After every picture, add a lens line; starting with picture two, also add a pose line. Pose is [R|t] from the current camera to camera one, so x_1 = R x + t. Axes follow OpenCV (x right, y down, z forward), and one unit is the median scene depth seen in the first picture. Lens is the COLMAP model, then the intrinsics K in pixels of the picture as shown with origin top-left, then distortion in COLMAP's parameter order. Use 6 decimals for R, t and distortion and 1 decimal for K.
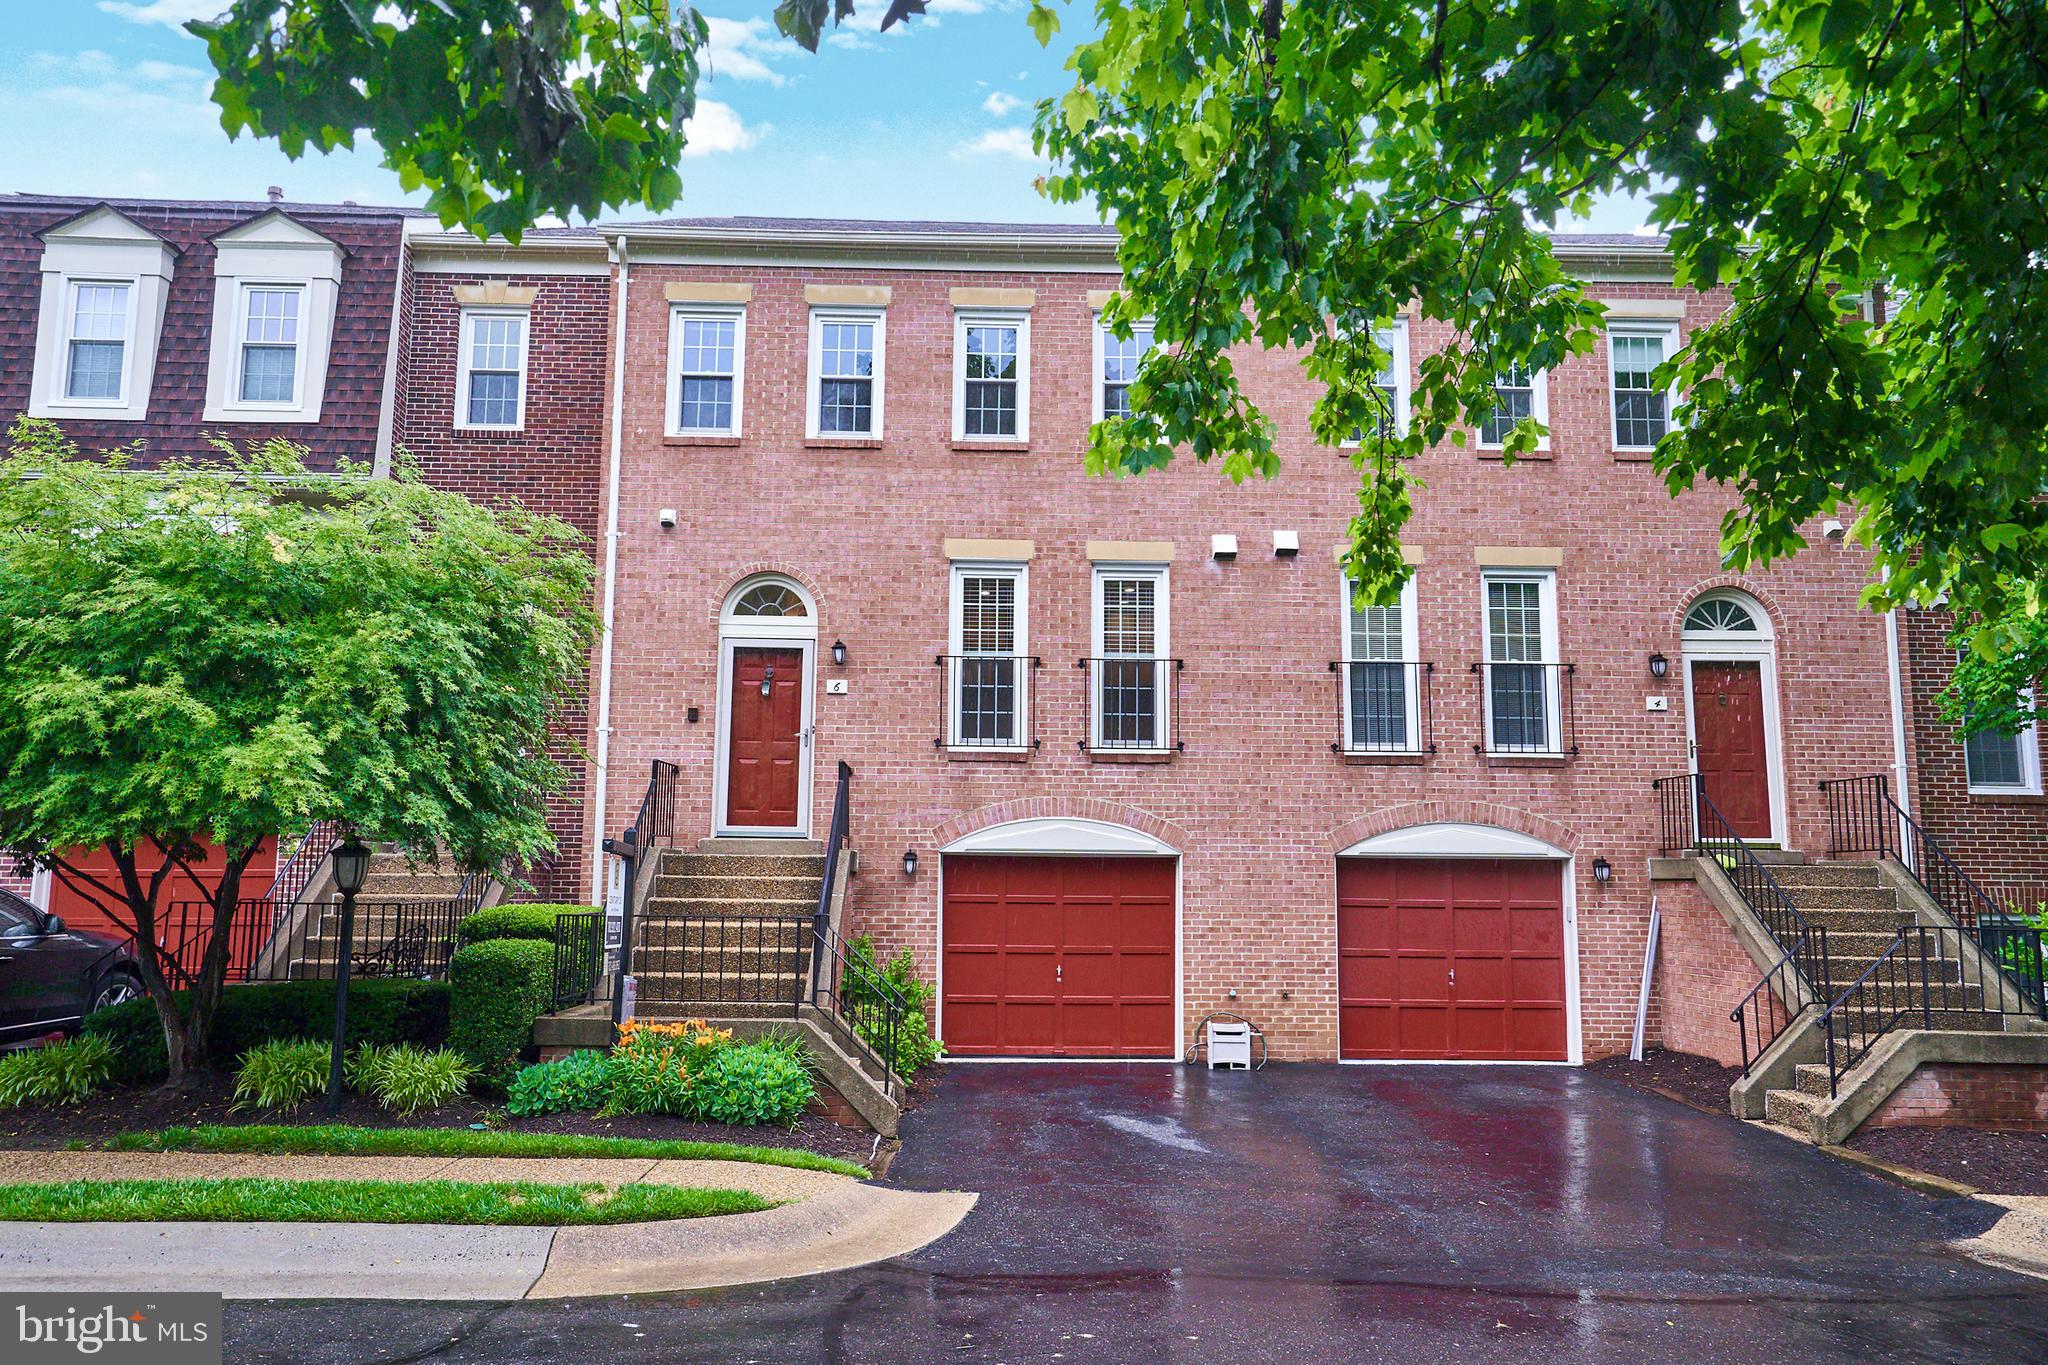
lens RADIAL K [[1462.5, 0, 1024.0], [0, 1462.5, 682.5], [0, 0, 1]] dist [-0.006504, 0.001861]
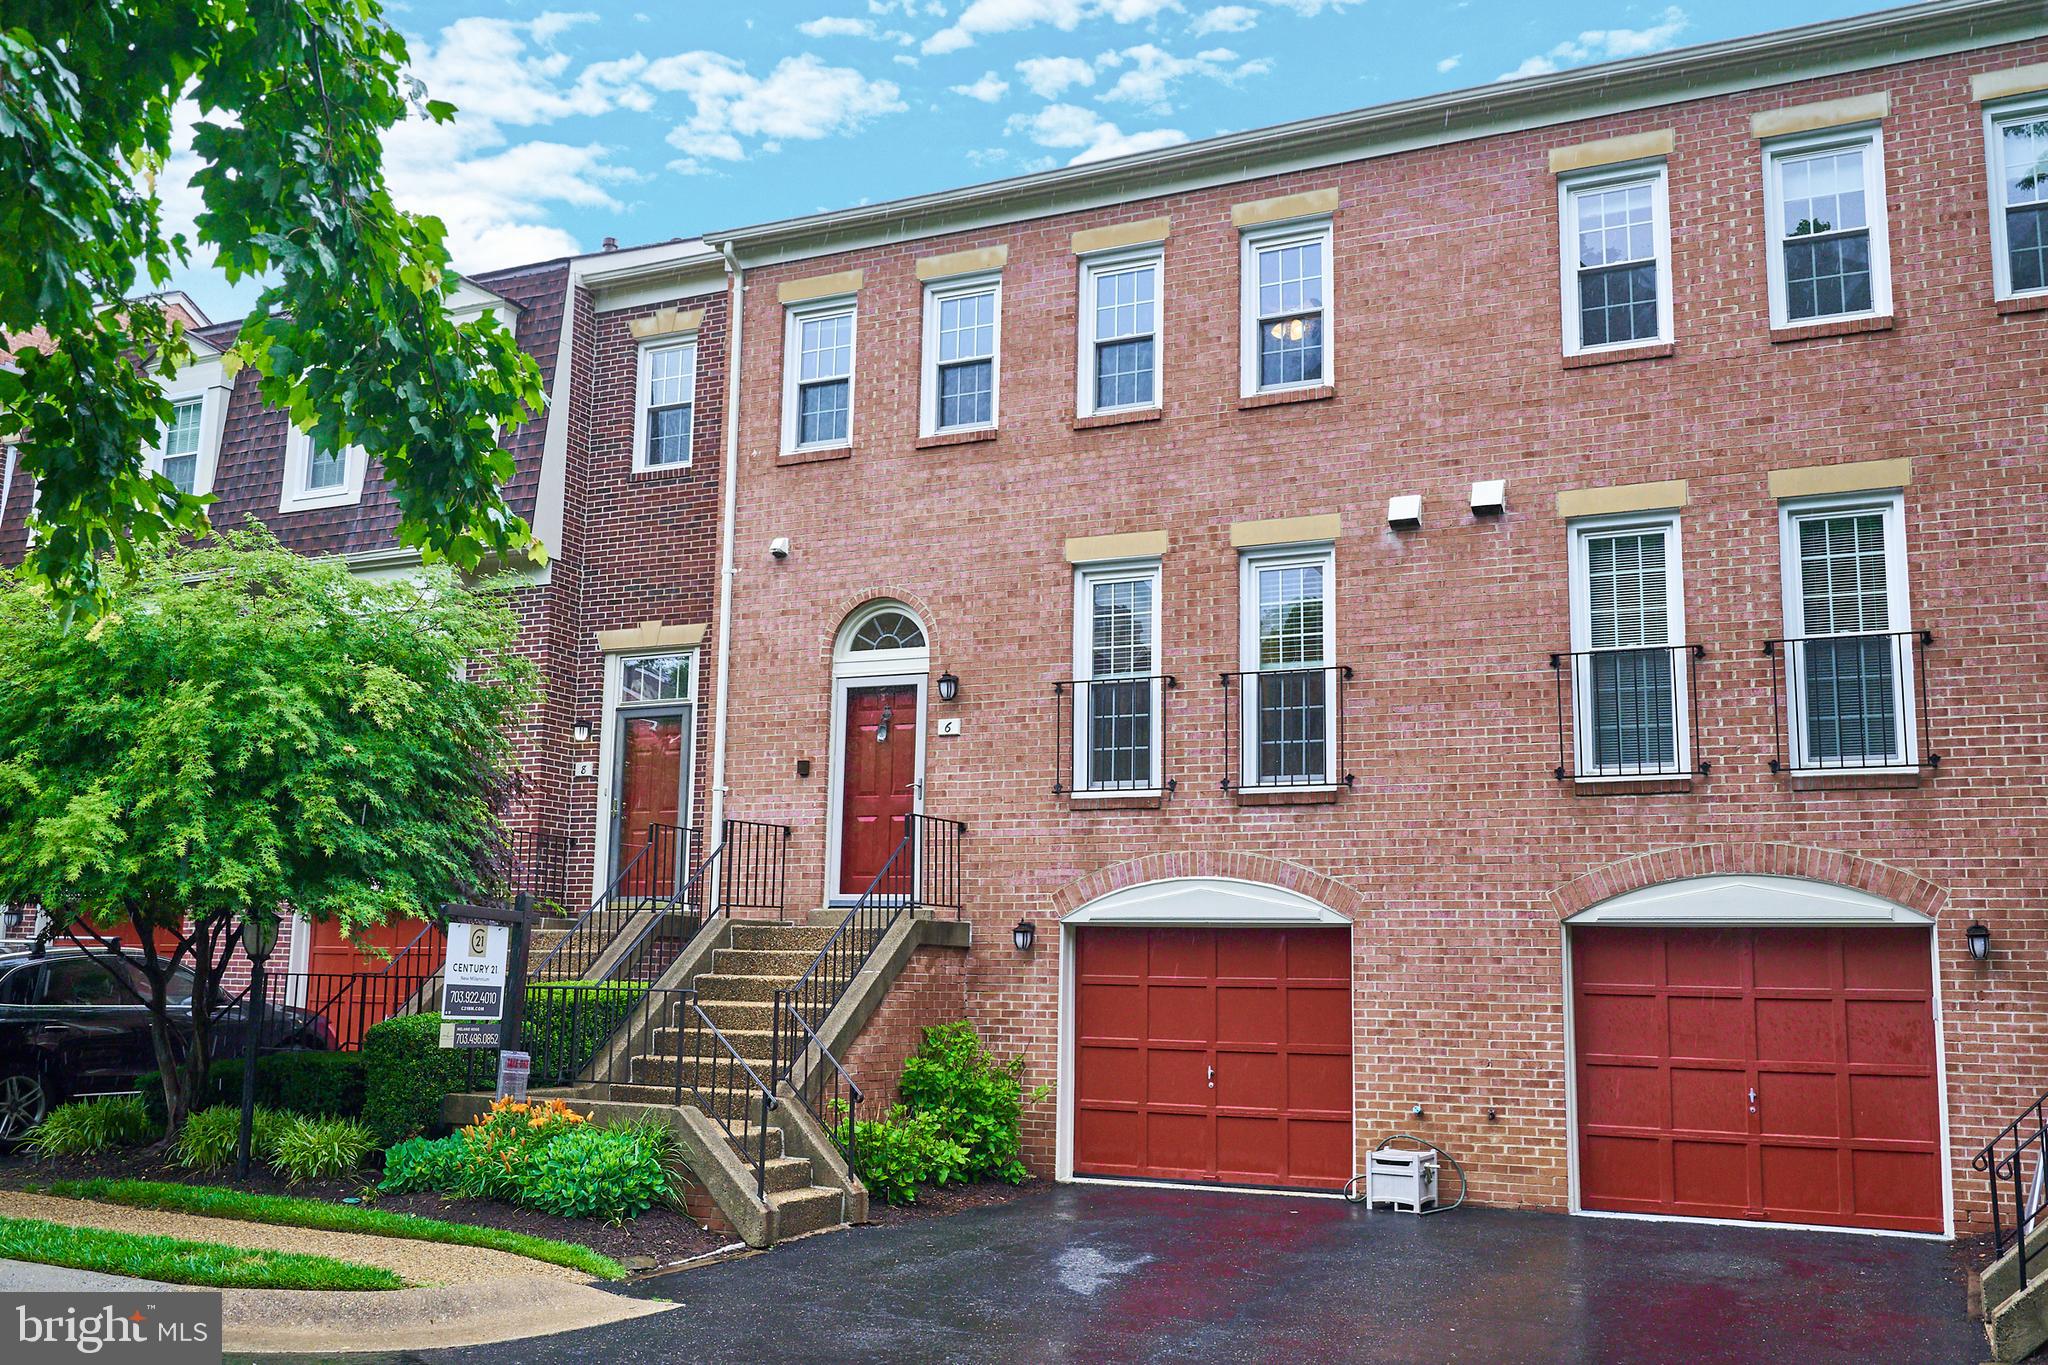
lens RADIAL K [[1859.7, 0, 1024.0], [0, 1859.7, 682.5], [0, 0, 1]] dist [0.007718, -0.022635]
pose [[0.889346, -0.066770, -0.452333, 0.394862], [0.054792, 0.997714, -0.039547, 0.021845], [0.453939, 0.010387, 0.890972, 0.063299]]
